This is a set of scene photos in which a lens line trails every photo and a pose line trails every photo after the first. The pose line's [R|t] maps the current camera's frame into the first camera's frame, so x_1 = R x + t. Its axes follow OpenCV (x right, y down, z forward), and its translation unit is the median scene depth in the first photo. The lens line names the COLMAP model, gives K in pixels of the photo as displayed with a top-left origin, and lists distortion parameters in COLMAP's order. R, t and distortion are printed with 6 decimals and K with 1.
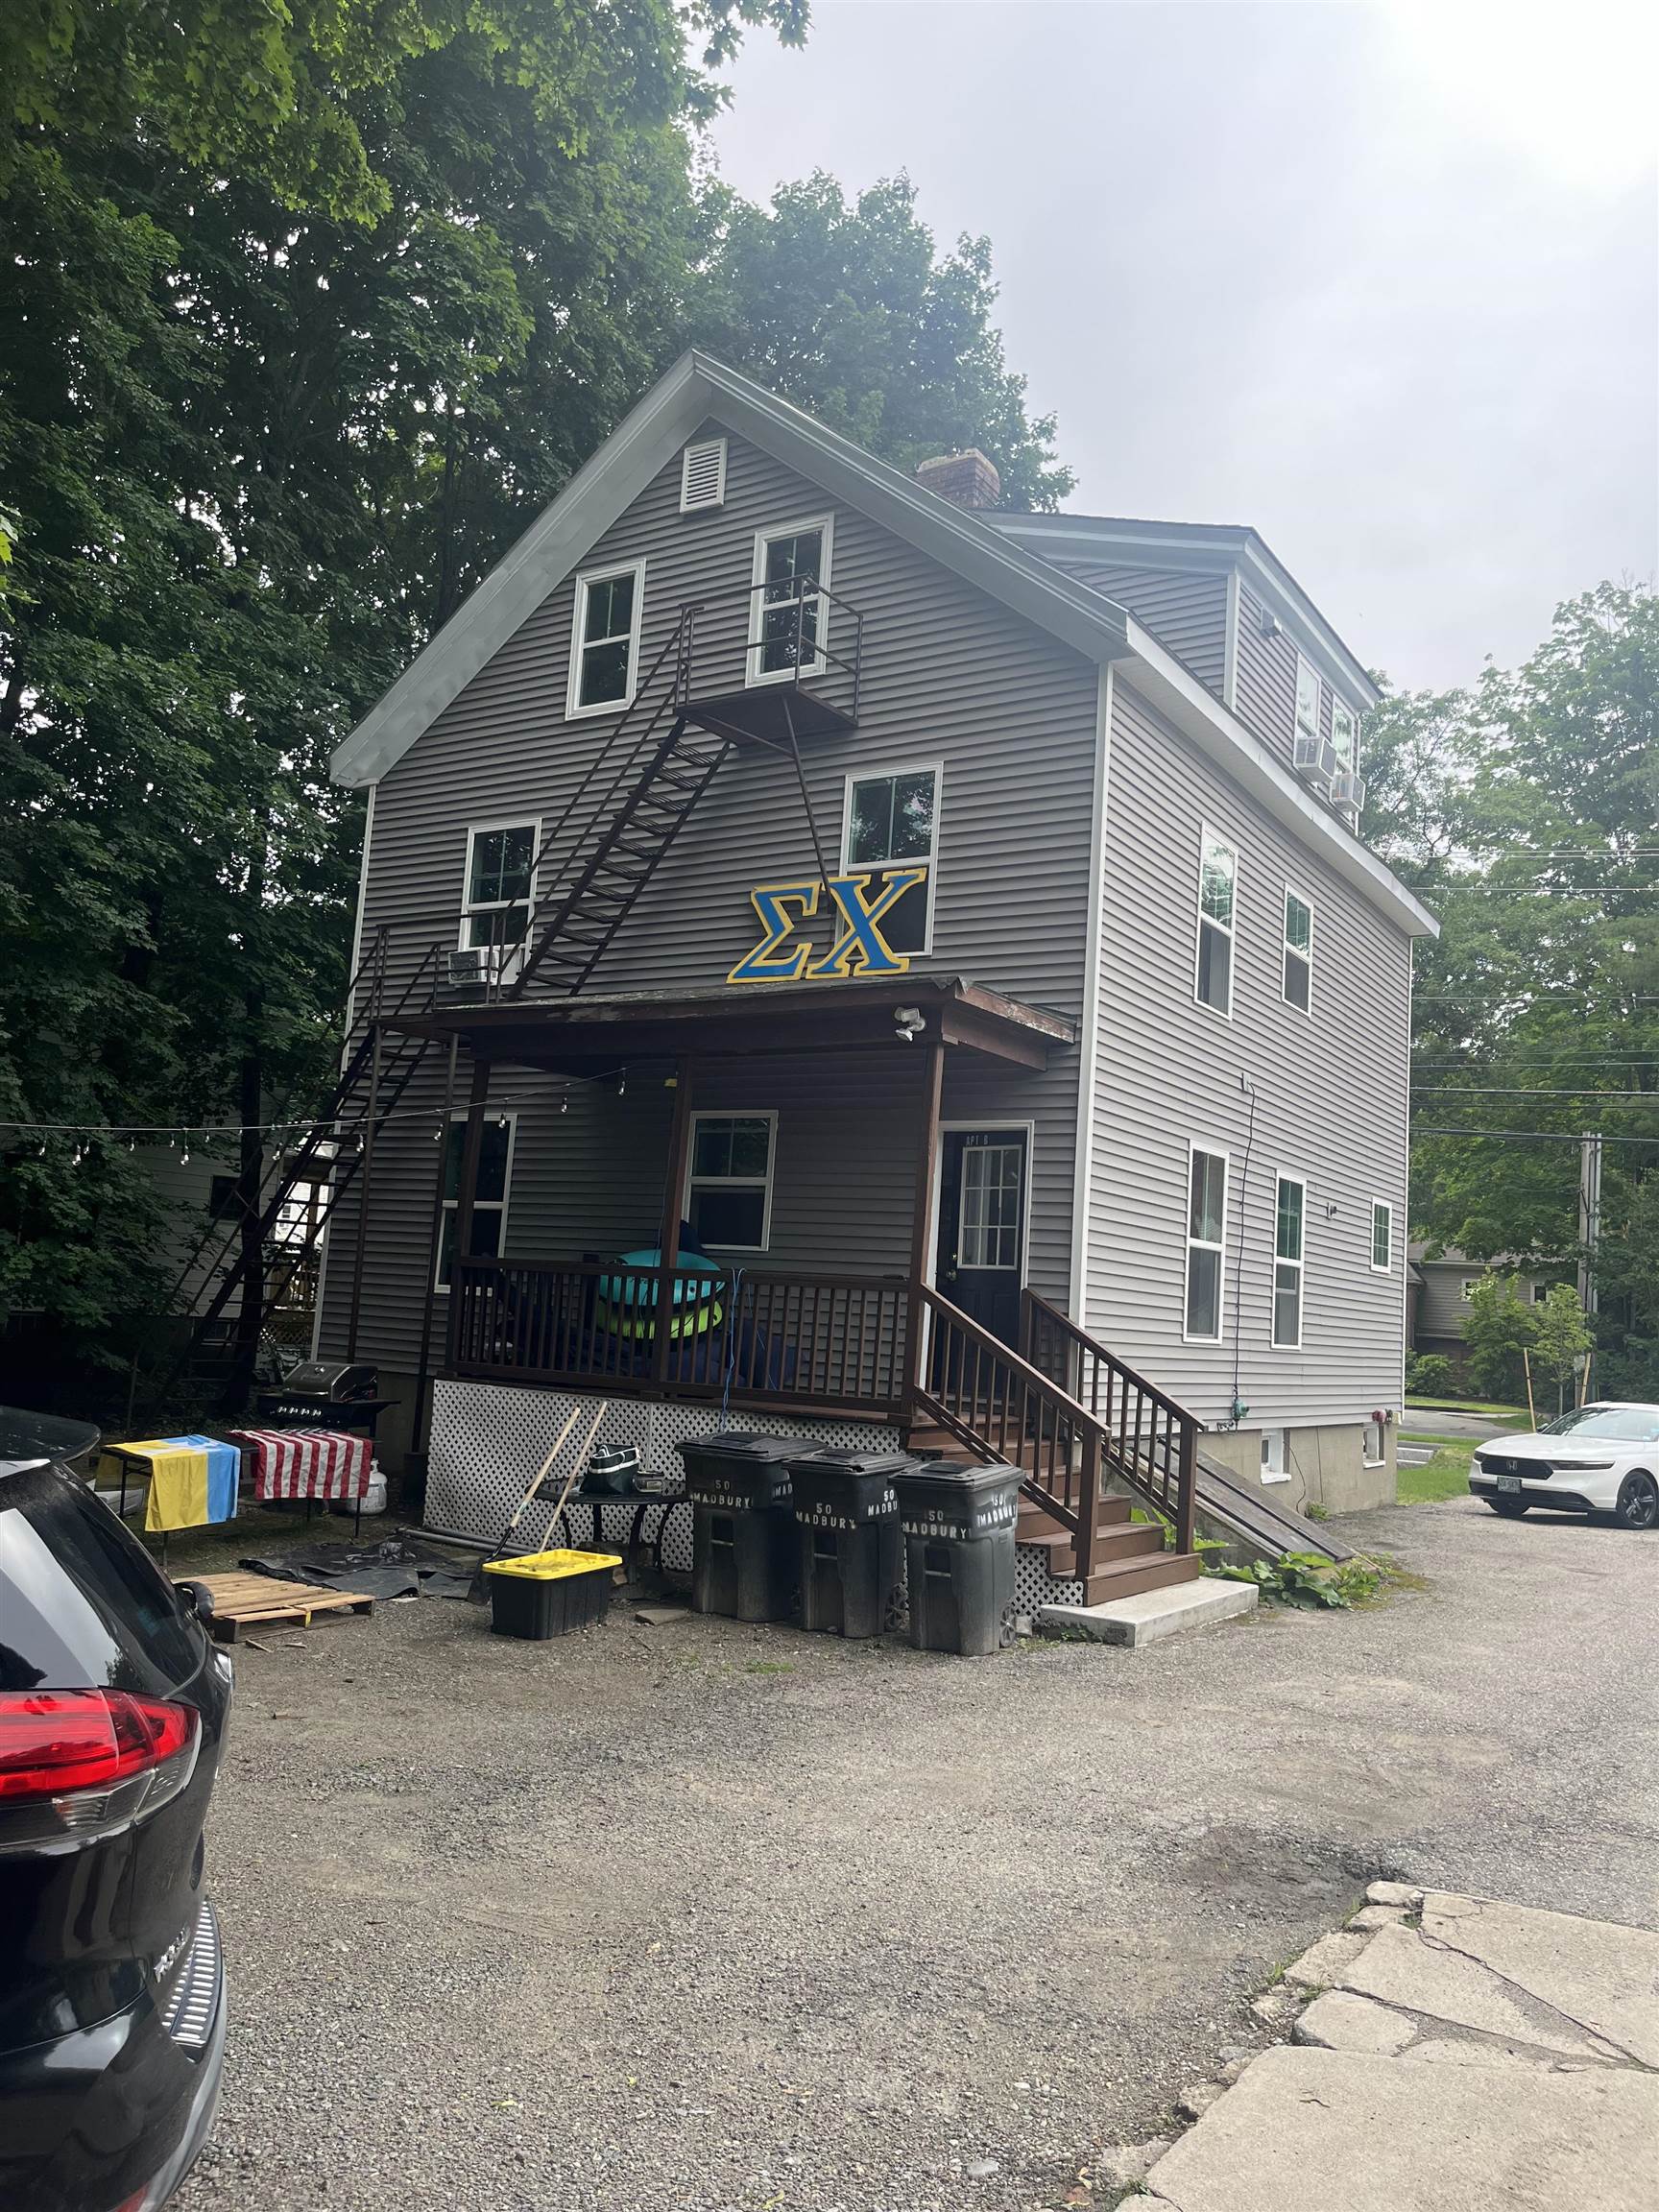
lens RADIAL K [[1671.0, 0, 833.9], [0, 1671.0, 1107.0], [0, 0, 1]] dist [0.014429, -0.002003]
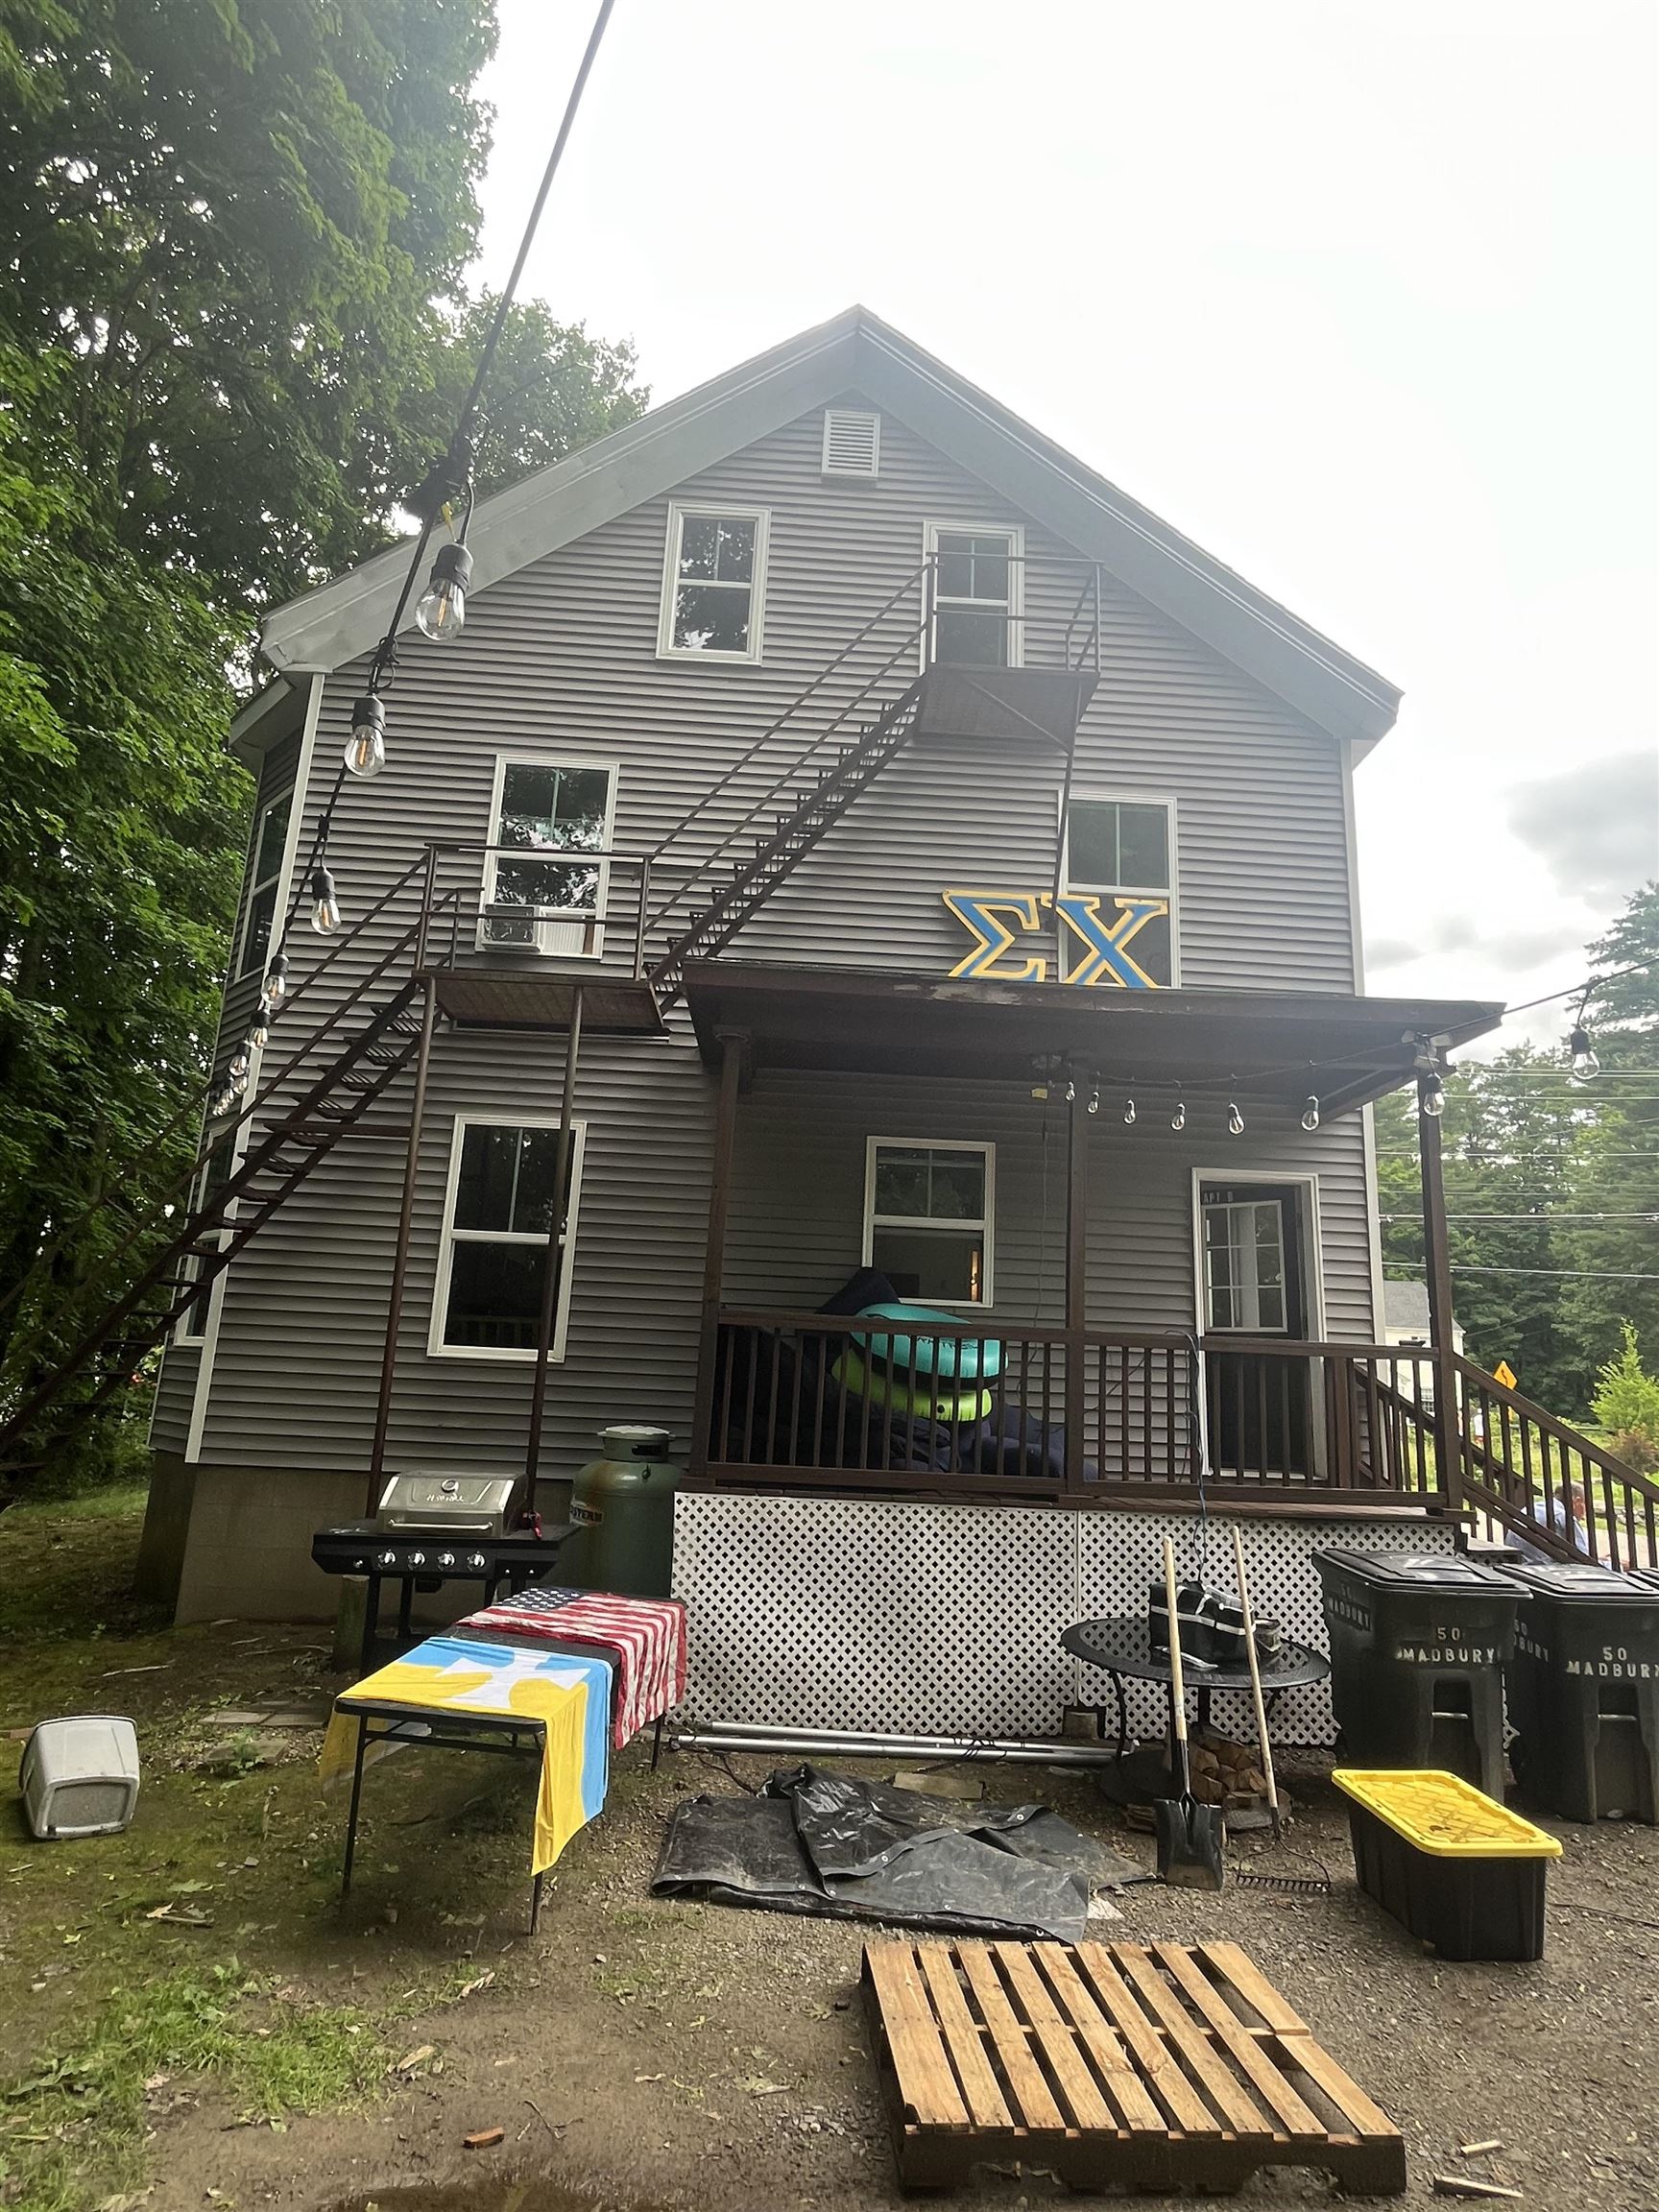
lens RADIAL K [[1197.9, 0, 828.6], [0, 1197.9, 1105.8], [0, 0, 1]] dist [-0.007331, -0.000927]
pose [[0.821347, 0.105850, 0.560521, -0.457245], [-0.062769, 0.993436, -0.095625, 0.047925], [-0.566964, 0.043358, 0.822601, 0.538629]]
